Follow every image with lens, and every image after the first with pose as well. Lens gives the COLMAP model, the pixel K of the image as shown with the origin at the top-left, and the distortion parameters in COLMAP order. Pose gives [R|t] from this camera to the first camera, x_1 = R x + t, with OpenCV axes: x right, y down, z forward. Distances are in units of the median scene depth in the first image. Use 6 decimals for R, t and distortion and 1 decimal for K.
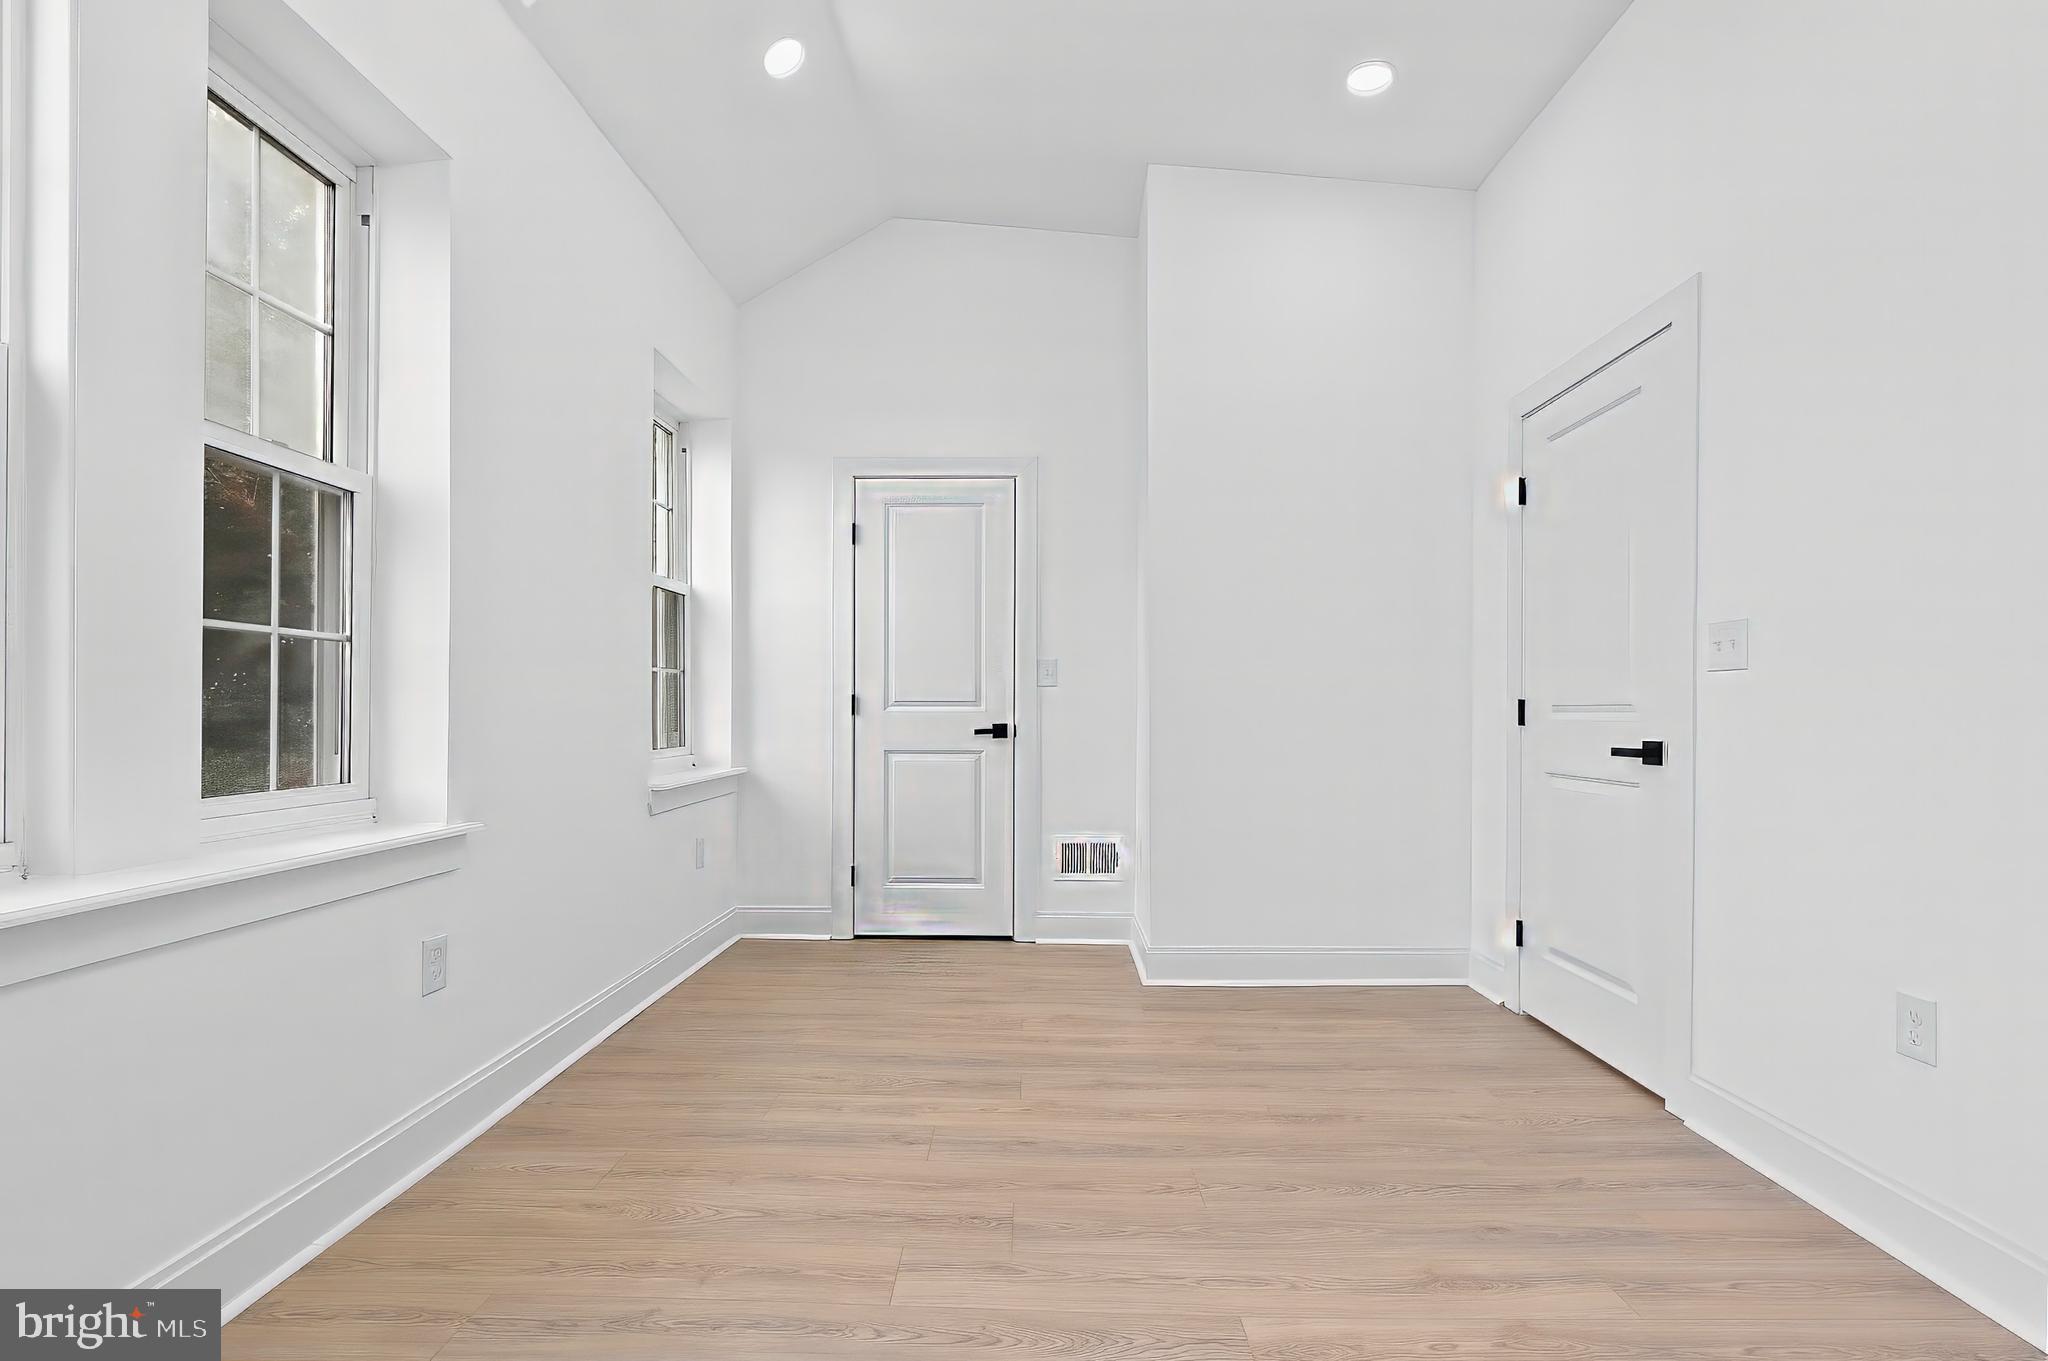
lens RADIAL K [[939.3, 0, 1022.5], [0, 939.3, 726.3], [0, 0, 1]] dist [-0.011872, 0.000208]
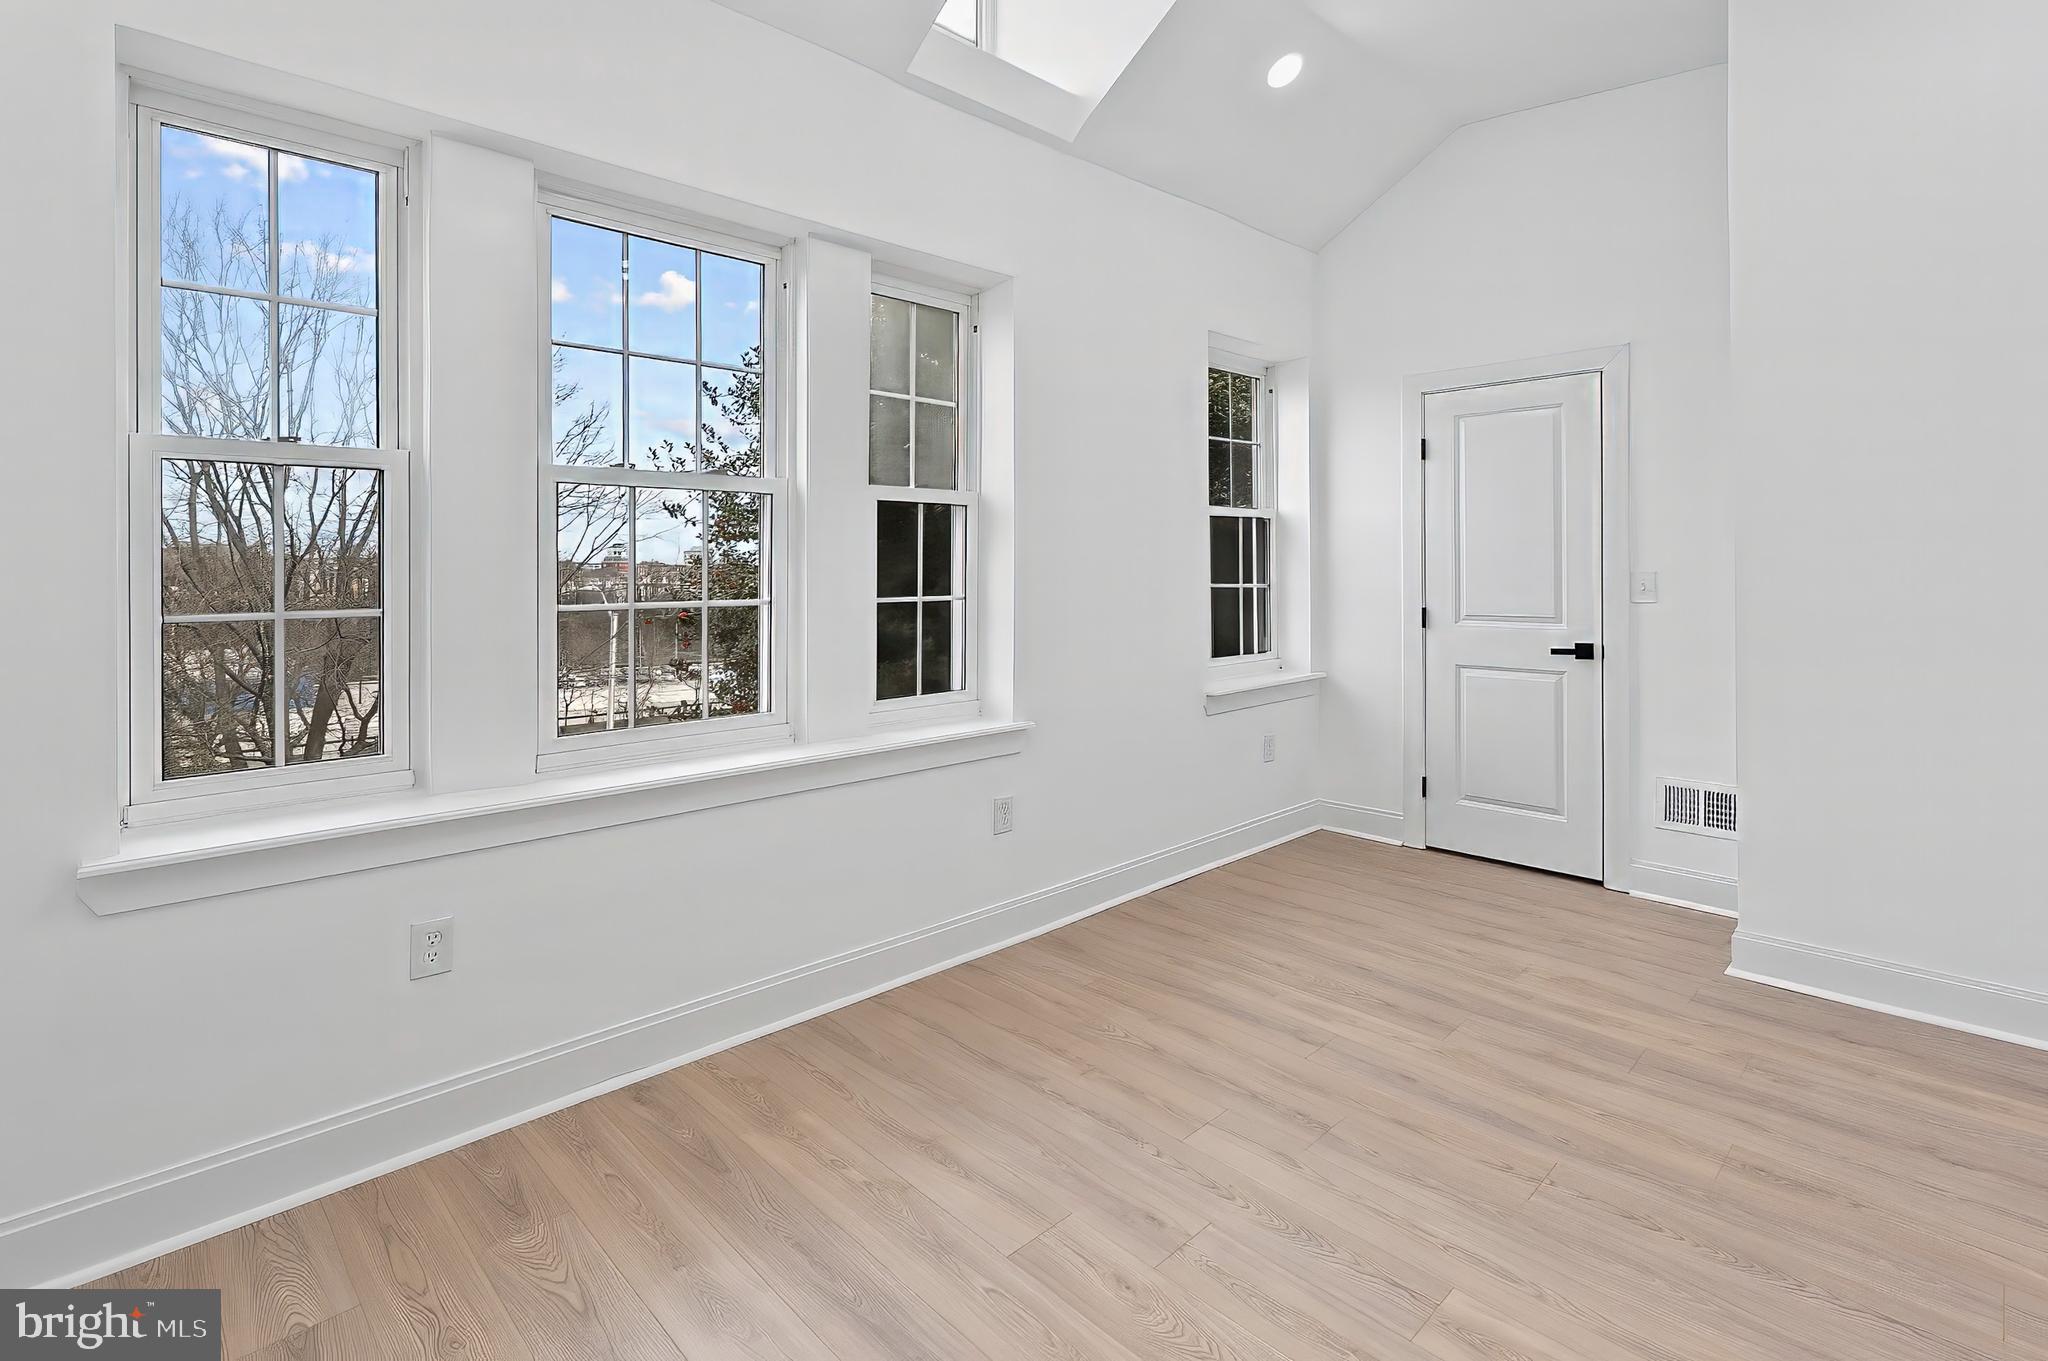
lens RADIAL K [[976.7, 0, 1030.3], [0, 976.7, 567.2], [0, 0, 1]] dist [-0.002543, 0.000371]
pose [[0.709585, -0.006195, -0.704593, 0.456195], [-0.002250, 0.999936, -0.011057, -0.113378], [0.704617, 0.009431, 0.709525, -0.084201]]
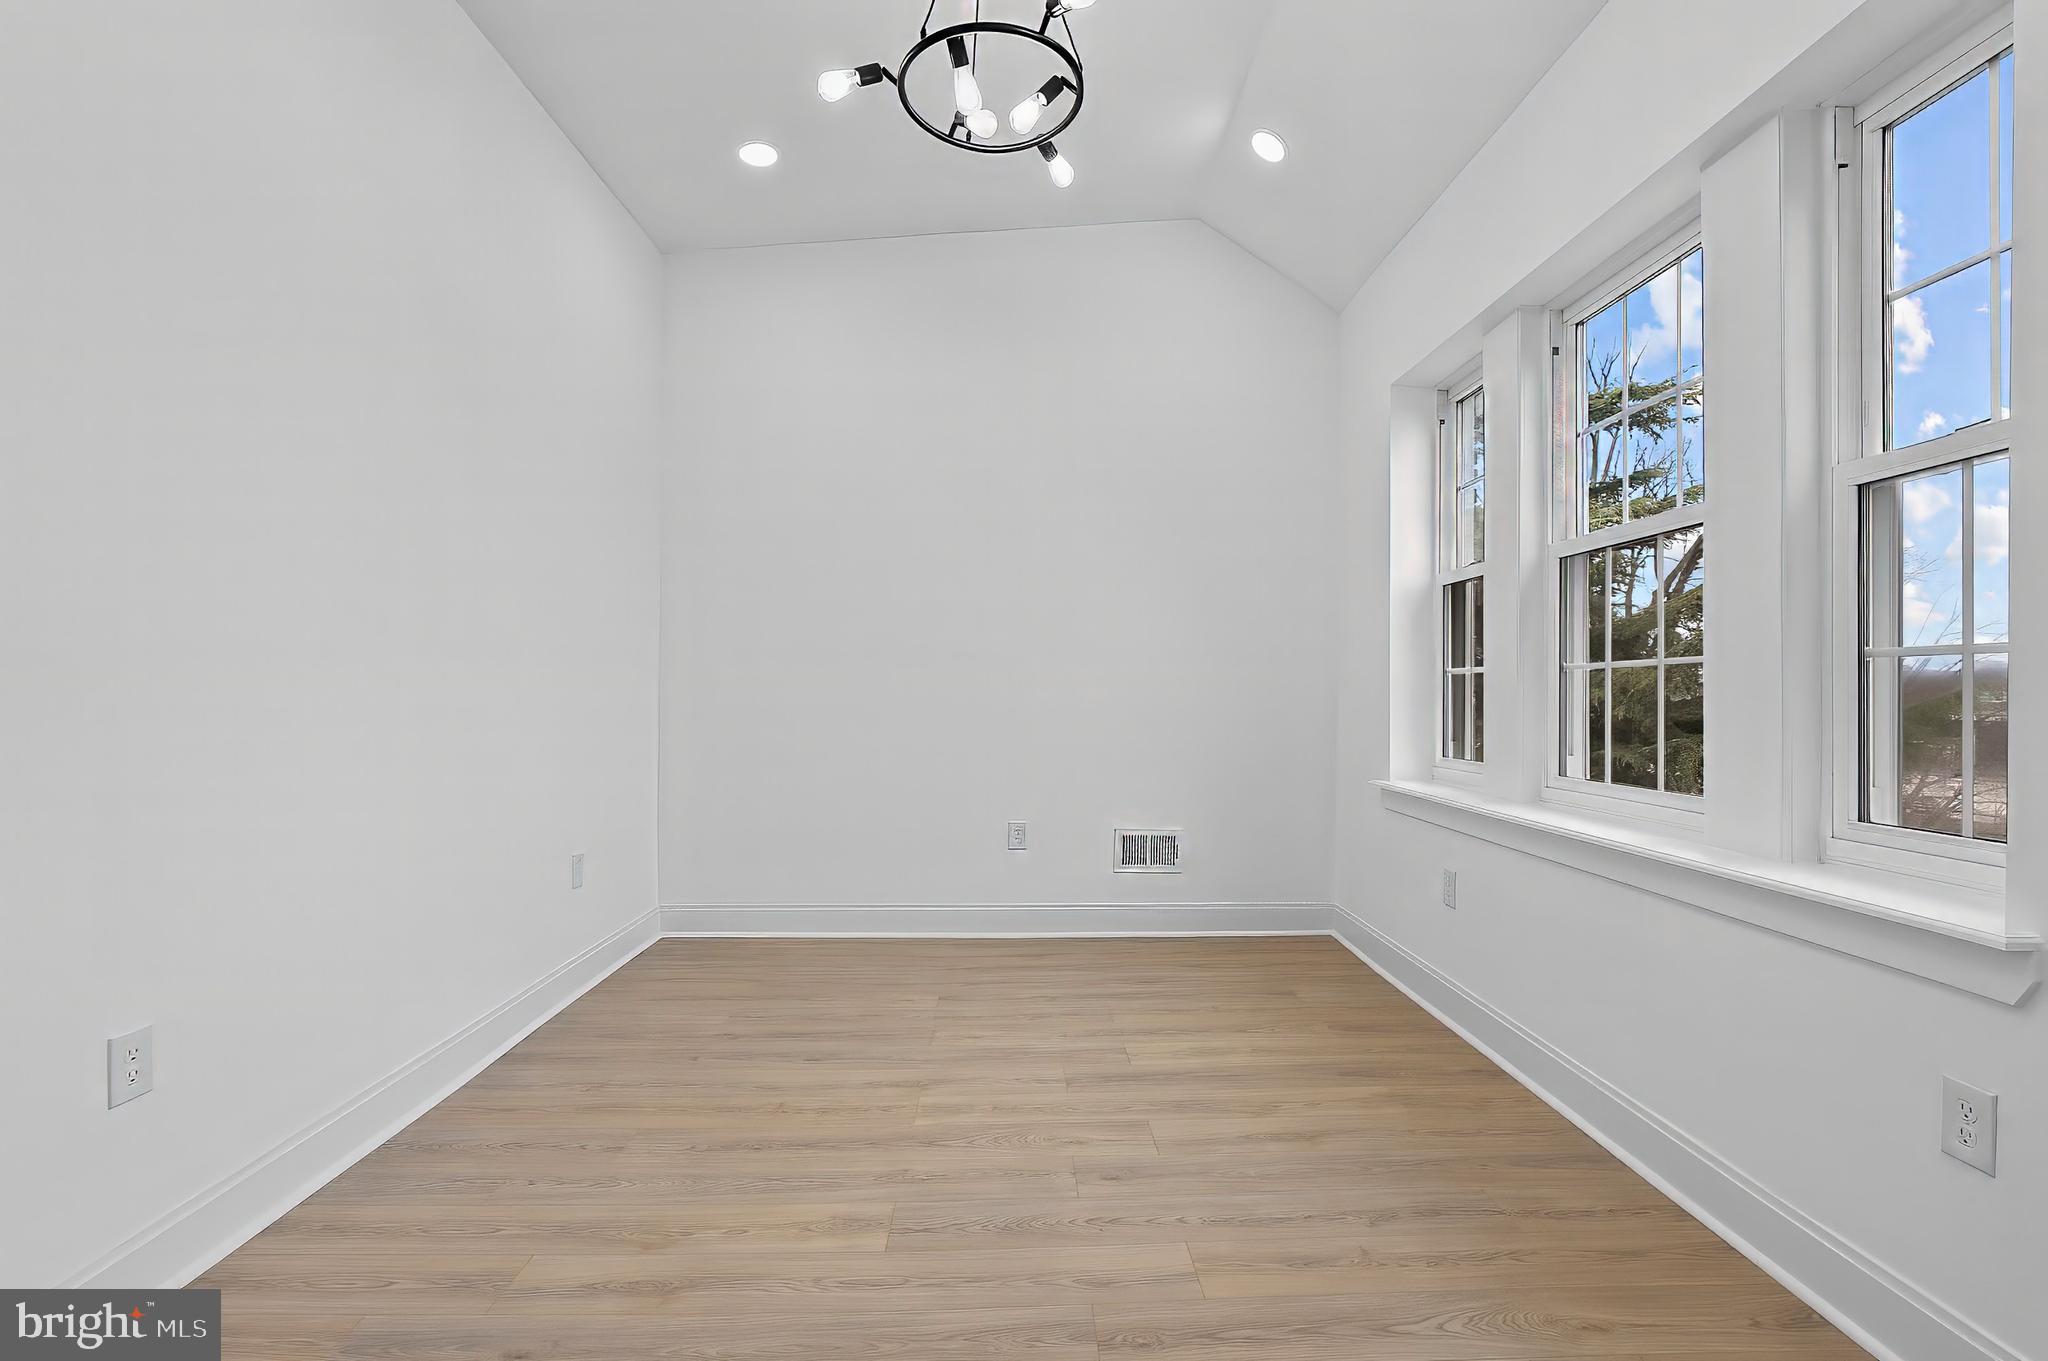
lens RADIAL K [[960.4, 0, 1006.0], [0, 960.4, 631.0], [0, 0, 1]] dist [-0.003667, 0.000053]
pose [[-0.999775, -0.011962, -0.017516, 0.076162], [-0.011104, 0.998772, -0.048279, -0.055737], [0.018072, -0.048074, -0.998680, 1.509760]]
